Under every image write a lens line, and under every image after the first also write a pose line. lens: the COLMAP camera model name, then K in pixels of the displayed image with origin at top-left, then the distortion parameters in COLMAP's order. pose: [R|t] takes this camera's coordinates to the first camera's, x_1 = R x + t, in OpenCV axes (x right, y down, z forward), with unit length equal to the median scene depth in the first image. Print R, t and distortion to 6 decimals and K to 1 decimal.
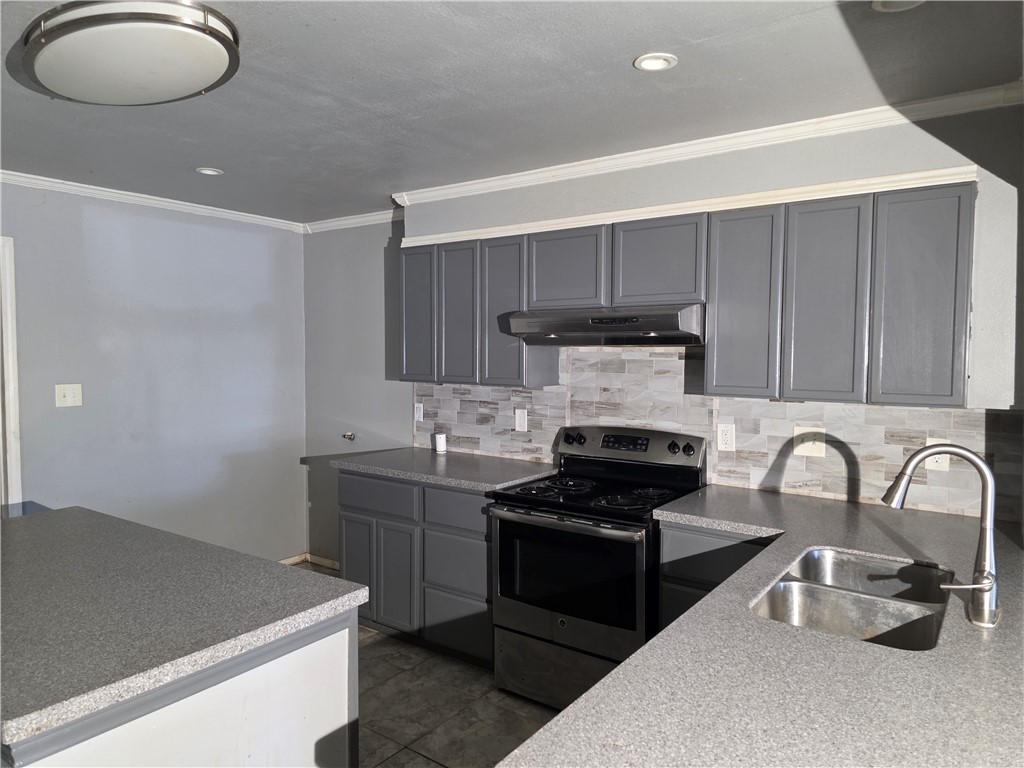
lens RADIAL K [[680.3, 0, 525.8], [0, 680.3, 384.5], [0, 0, 1]] dist [0.084963, -0.072733]
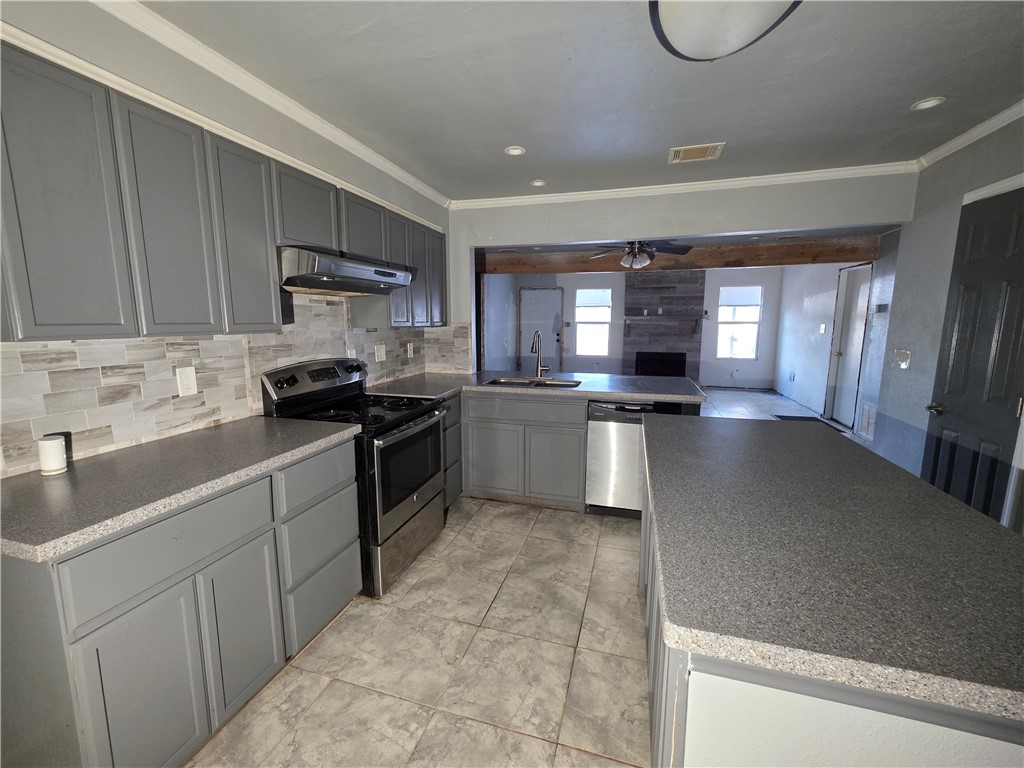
lens RADIAL K [[433.5, 0, 503.5], [0, 433.5, 381.5], [0, 0, 1]] dist [0.002766, -0.000505]
pose [[-0.306368, -0.142854, 0.941133, -0.594832], [0.048689, 0.985030, 0.165367, -0.011668], [-0.950667, 0.096486, -0.294826, 0.815485]]
